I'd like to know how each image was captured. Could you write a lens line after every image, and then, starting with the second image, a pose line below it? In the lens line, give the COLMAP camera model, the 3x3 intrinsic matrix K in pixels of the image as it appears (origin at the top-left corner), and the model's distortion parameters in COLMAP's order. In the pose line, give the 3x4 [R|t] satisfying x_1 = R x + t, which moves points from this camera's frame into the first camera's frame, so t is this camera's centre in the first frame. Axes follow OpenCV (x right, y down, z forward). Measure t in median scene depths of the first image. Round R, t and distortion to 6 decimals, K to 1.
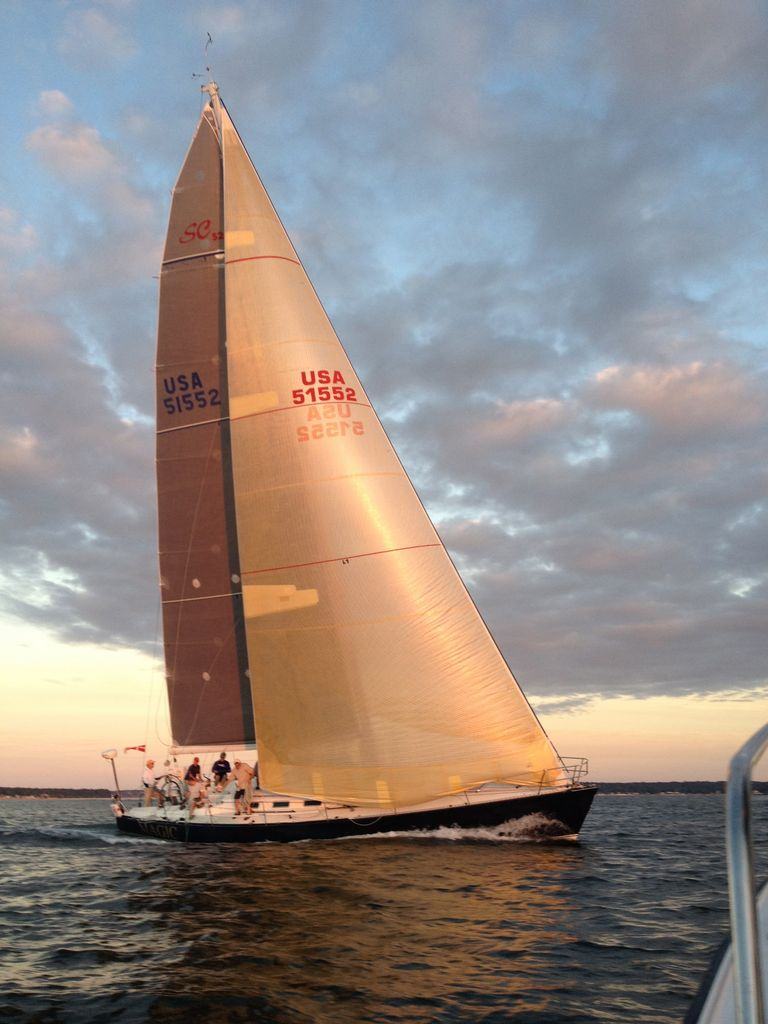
lens RADIAL K [[1020.9, 0, 409.3], [0, 1020.9, 514.4], [0, 0, 1]] dist [0.123087, -0.322894]
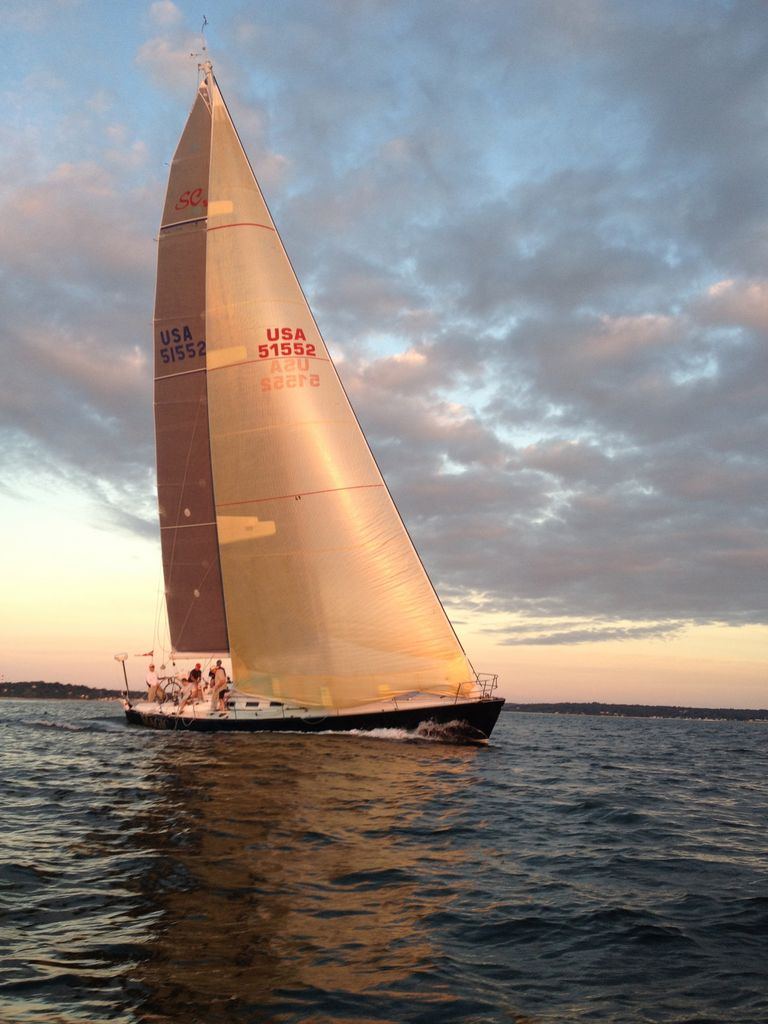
lens RADIAL K [[1060.7, 0, 423.4], [0, 1060.7, 510.8], [0, 0, 1]] dist [0.136617, -0.428101]
pose [[0.993276, 0.016754, -0.114549, 0.187604], [-0.007838, 0.996935, 0.077839, -0.029781], [0.115502, -0.076418, 0.990363, -0.145387]]
